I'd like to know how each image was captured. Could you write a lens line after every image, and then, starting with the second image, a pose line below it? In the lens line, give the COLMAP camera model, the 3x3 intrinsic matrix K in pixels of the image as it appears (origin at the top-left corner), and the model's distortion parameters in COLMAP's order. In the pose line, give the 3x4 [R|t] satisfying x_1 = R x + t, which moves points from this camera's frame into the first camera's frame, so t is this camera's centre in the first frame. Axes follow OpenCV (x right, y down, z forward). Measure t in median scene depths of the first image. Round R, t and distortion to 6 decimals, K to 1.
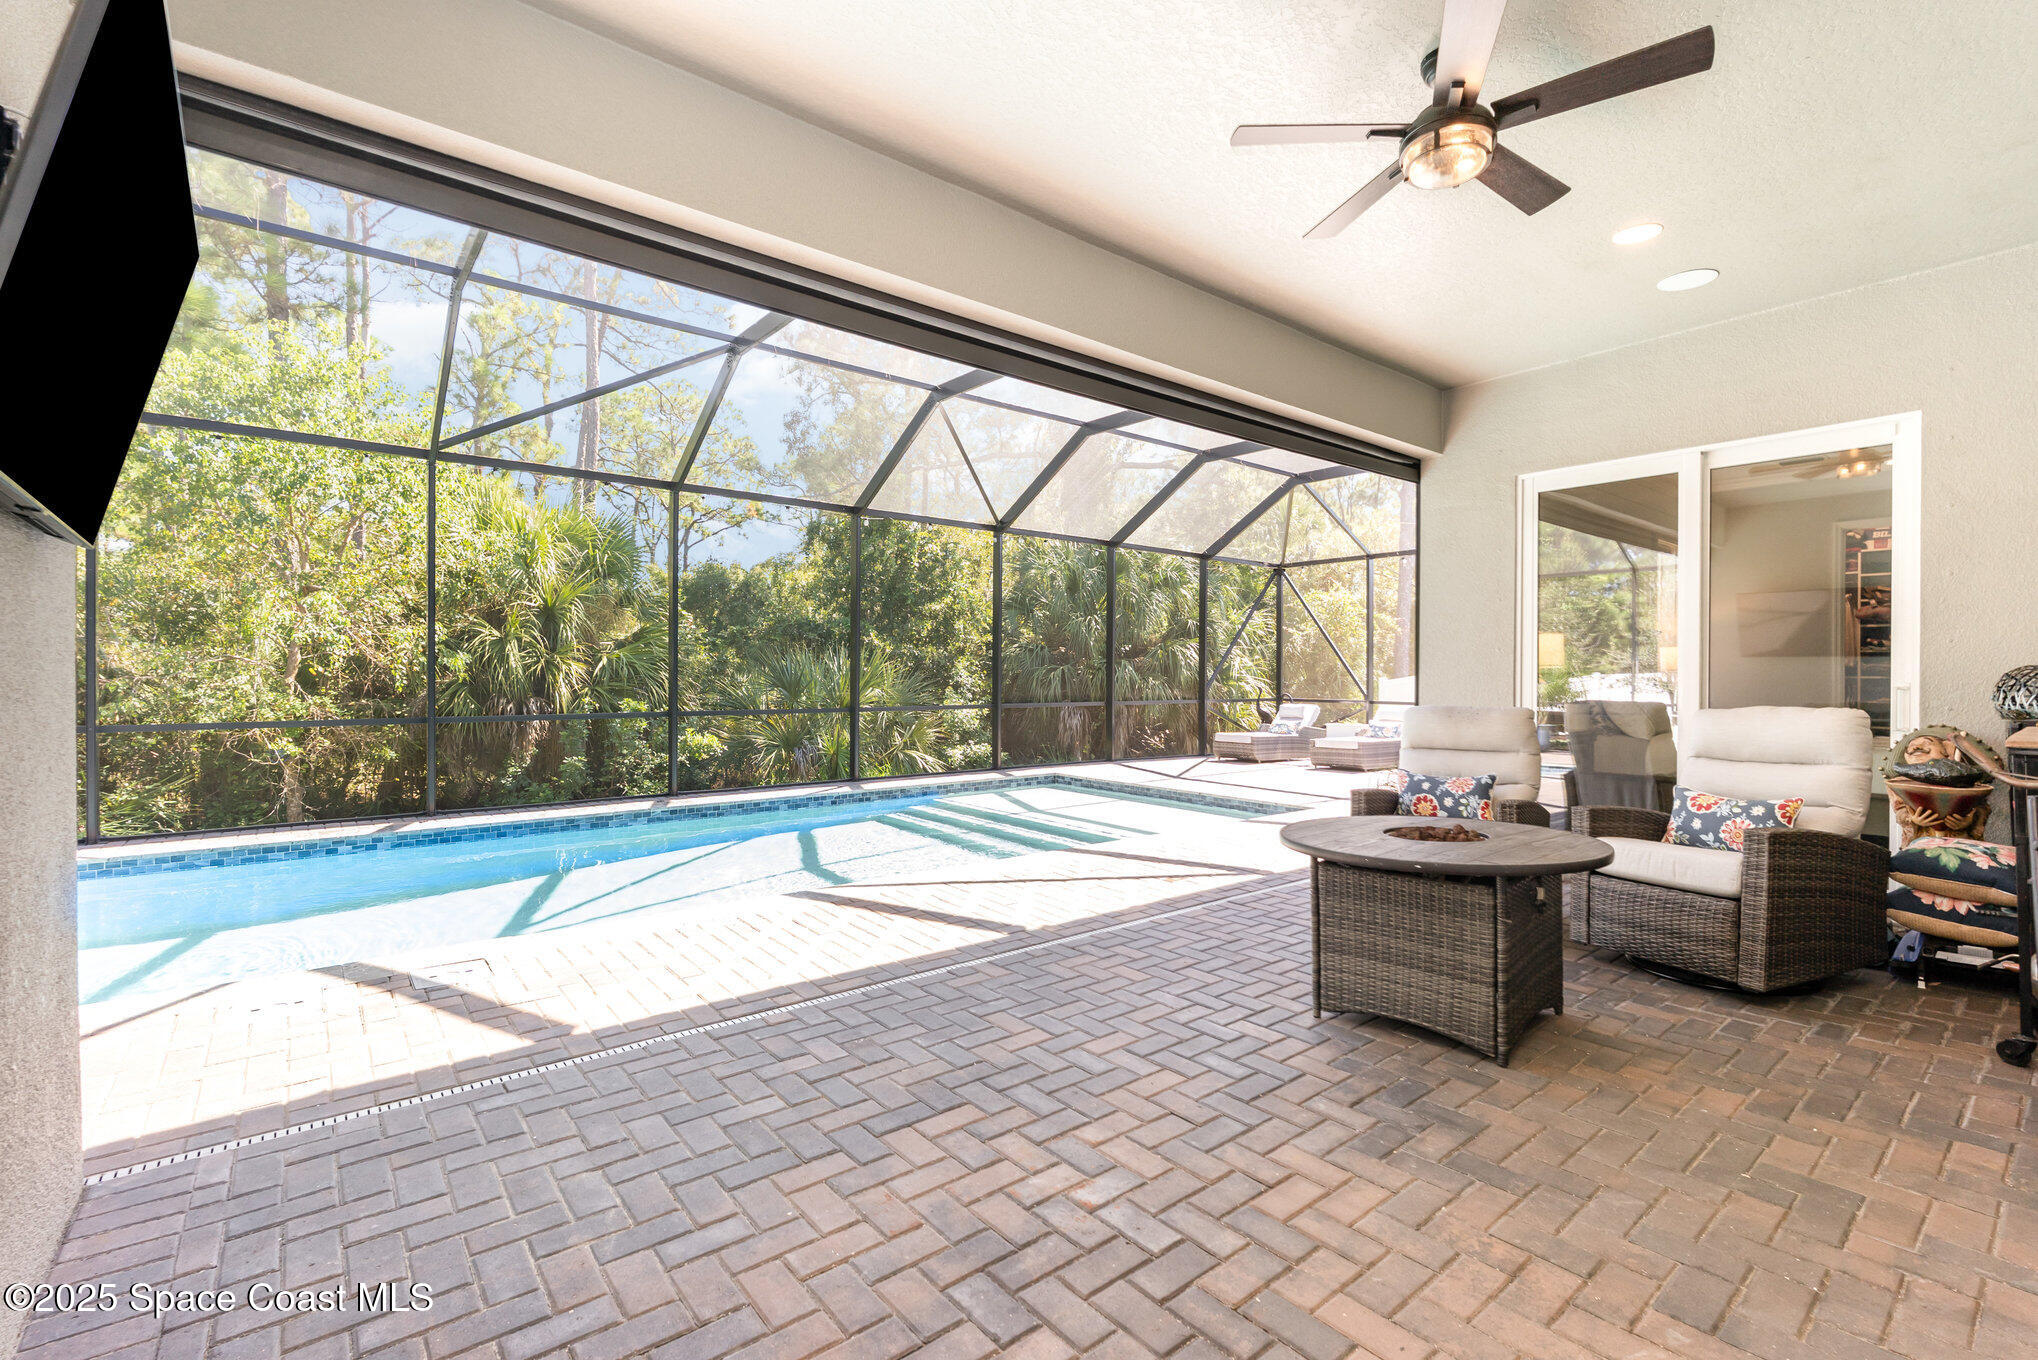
lens RADIAL K [[904.5, 0, 1034.6], [0, 904.5, 673.0], [0, 0, 1]] dist [0.000443, 0.000449]
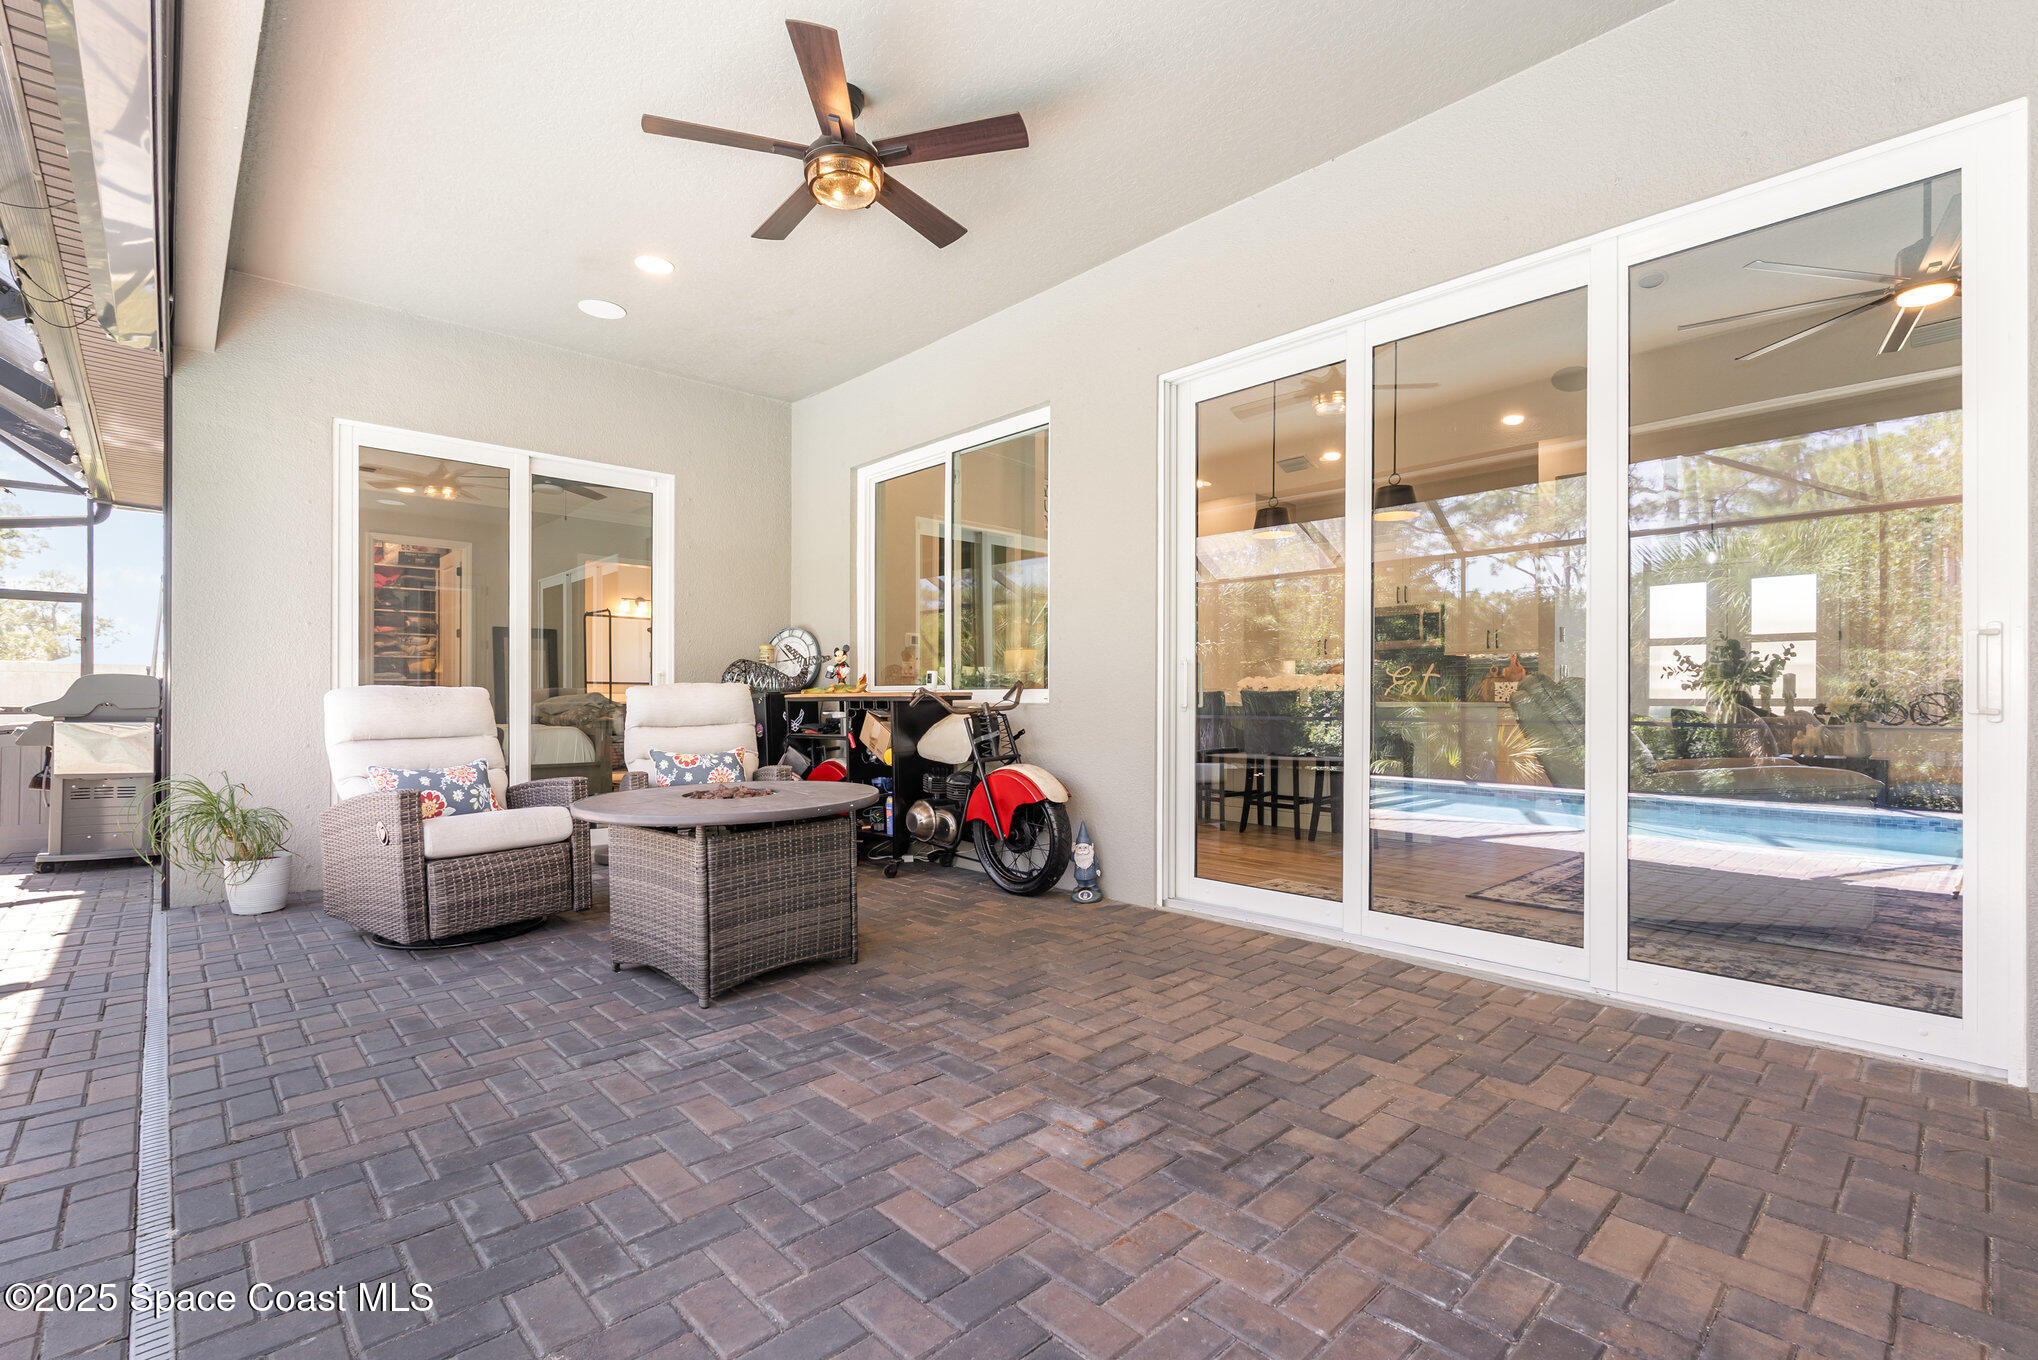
lens RADIAL K [[916.4, 0, 1022.6], [0, 916.4, 686.6], [0, 0, 1]] dist [0.000160, -0.000071]
pose [[-0.069731, 0.013779, 0.997471, -0.731519], [-0.001989, 0.999901, -0.013952, 0.084491], [-0.997564, -0.002957, -0.069697, 0.876724]]
